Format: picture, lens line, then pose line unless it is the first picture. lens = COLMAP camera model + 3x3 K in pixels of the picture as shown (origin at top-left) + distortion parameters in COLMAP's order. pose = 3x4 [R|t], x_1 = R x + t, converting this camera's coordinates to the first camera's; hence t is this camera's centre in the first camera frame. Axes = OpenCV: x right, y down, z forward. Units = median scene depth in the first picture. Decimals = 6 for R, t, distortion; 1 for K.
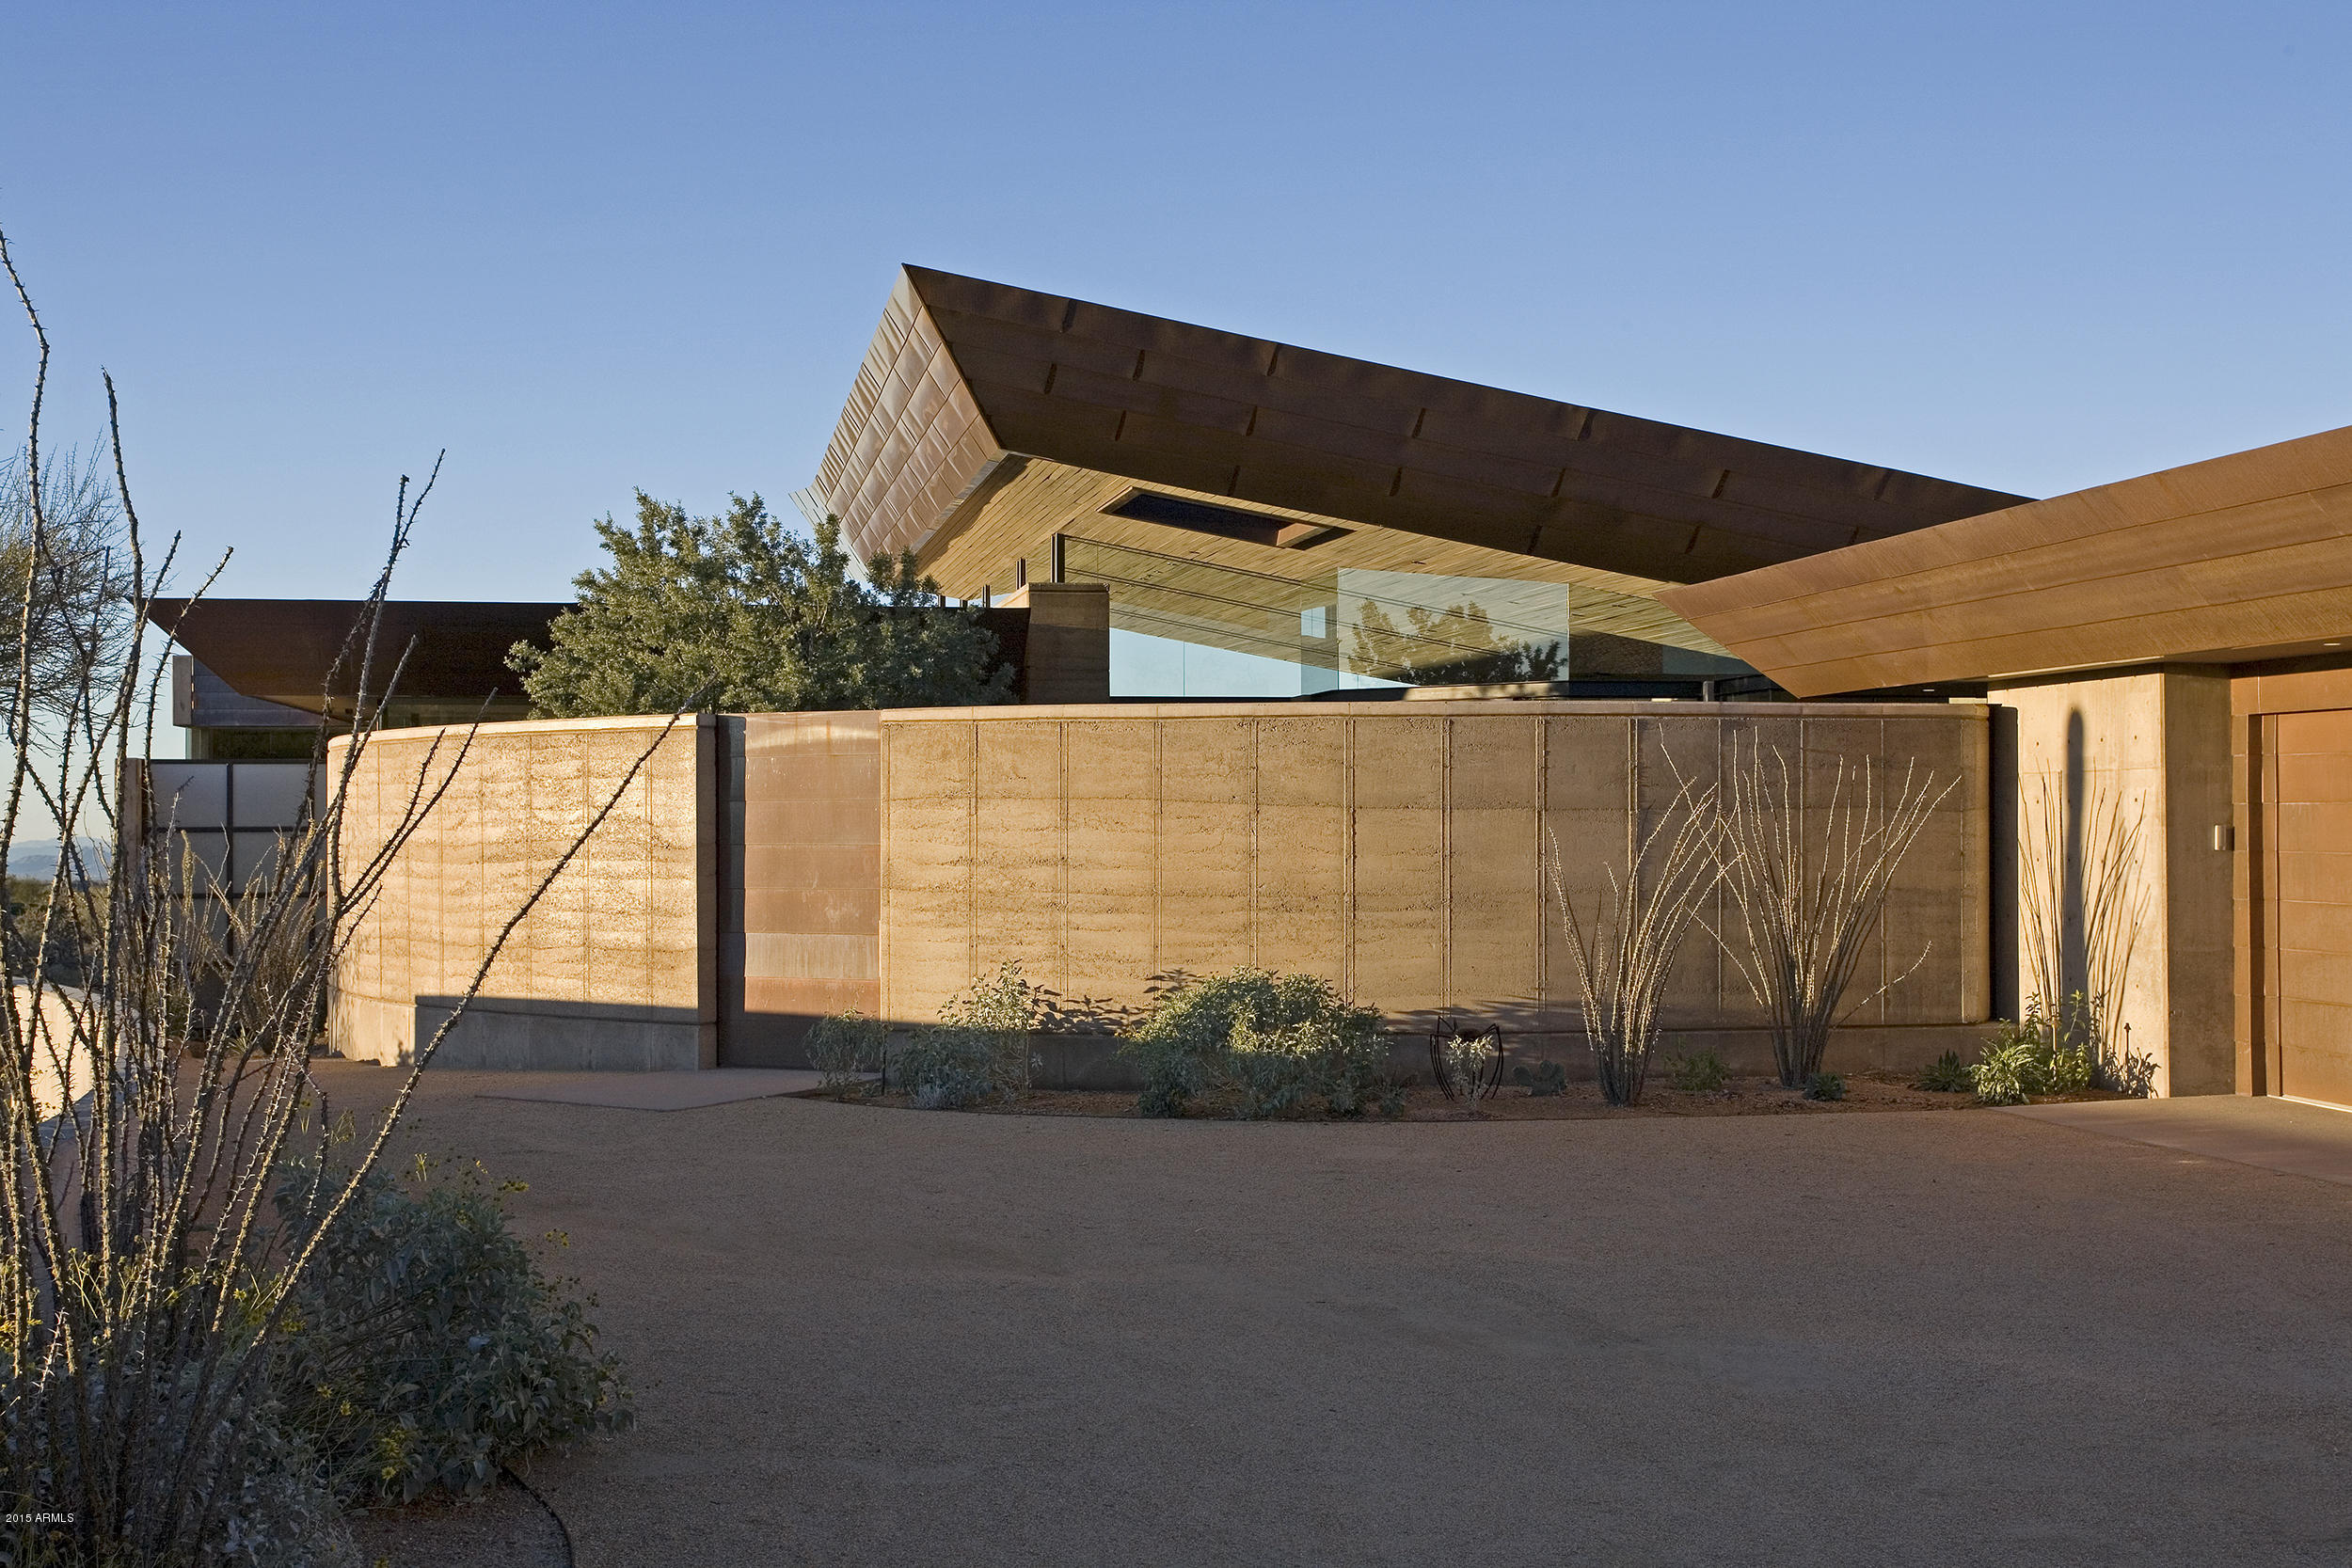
lens RADIAL K [[2529.5, 0, 1176.0], [0, 2529.5, 784.0], [0, 0, 1]] dist [-0.025216, 0.239221]
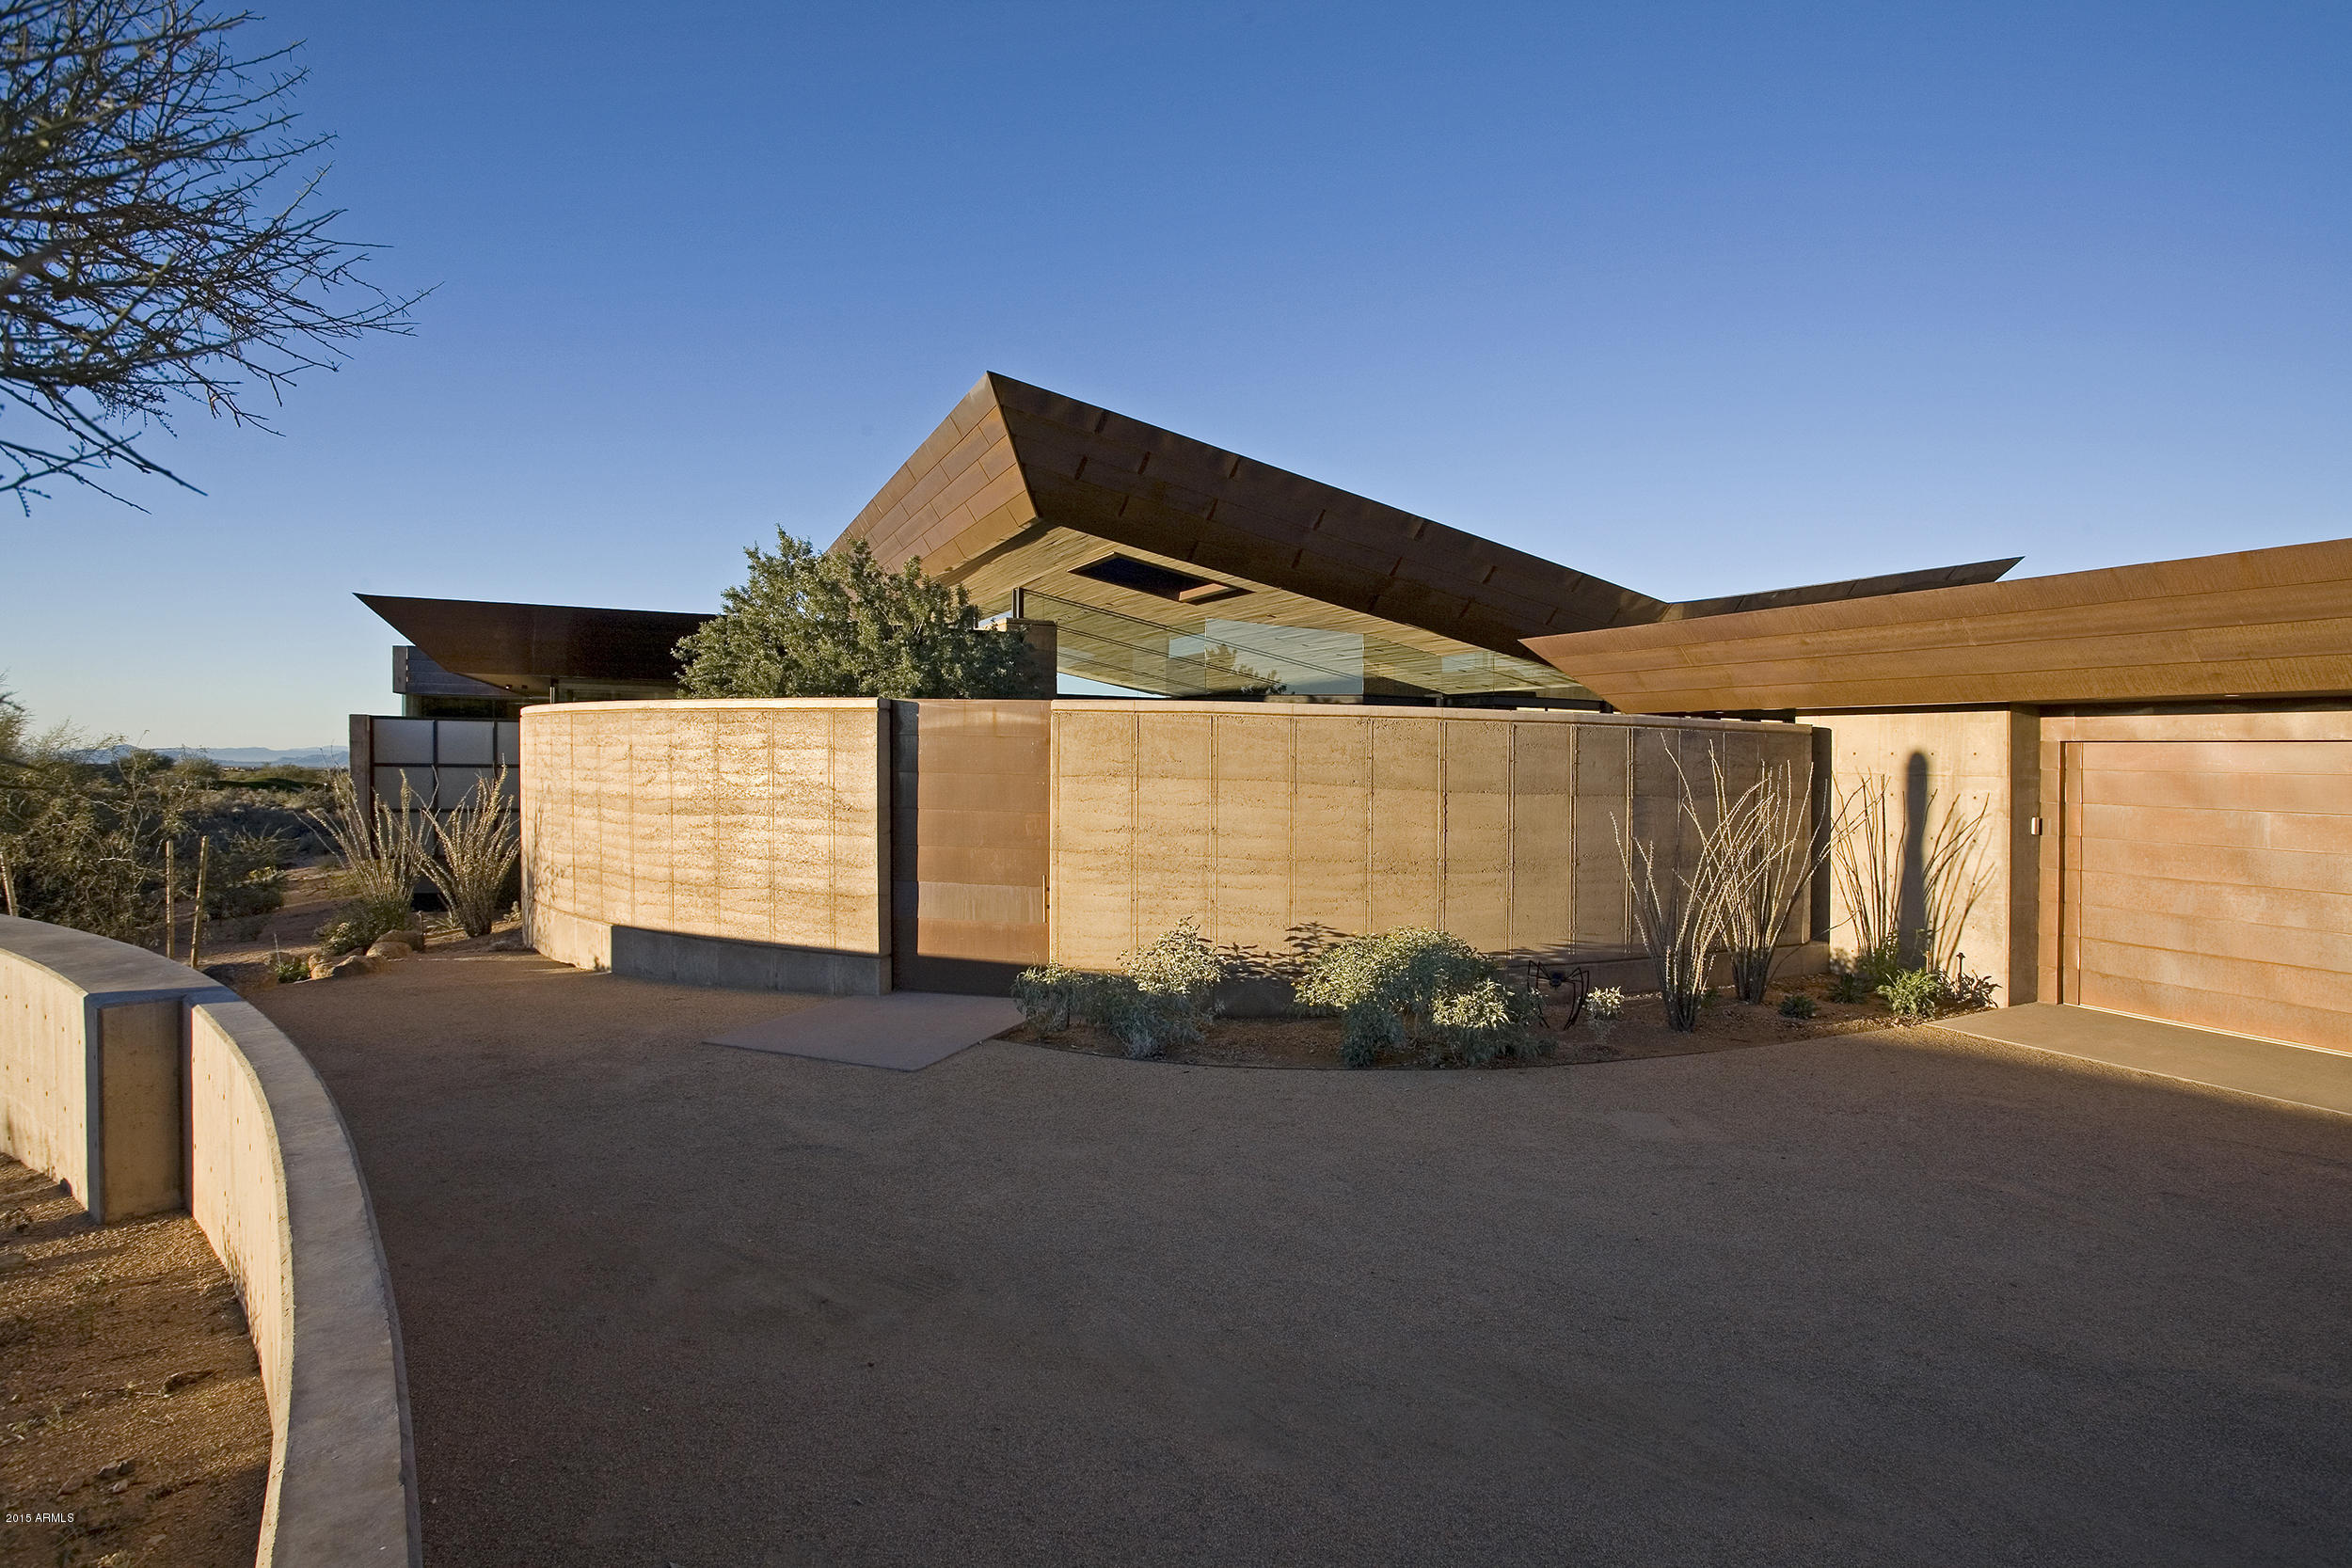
lens RADIAL K [[1145.7, 0, 1176.0], [0, 1145.7, 784.0], [0, 0, 1]] dist [-0.083150, 0.037123]
pose [[0.970354, 0.016051, 0.241156, -0.192025], [-0.026247, 0.998889, 0.039130, -0.012739], [-0.240260, -0.044299, 0.969697, 0.467685]]
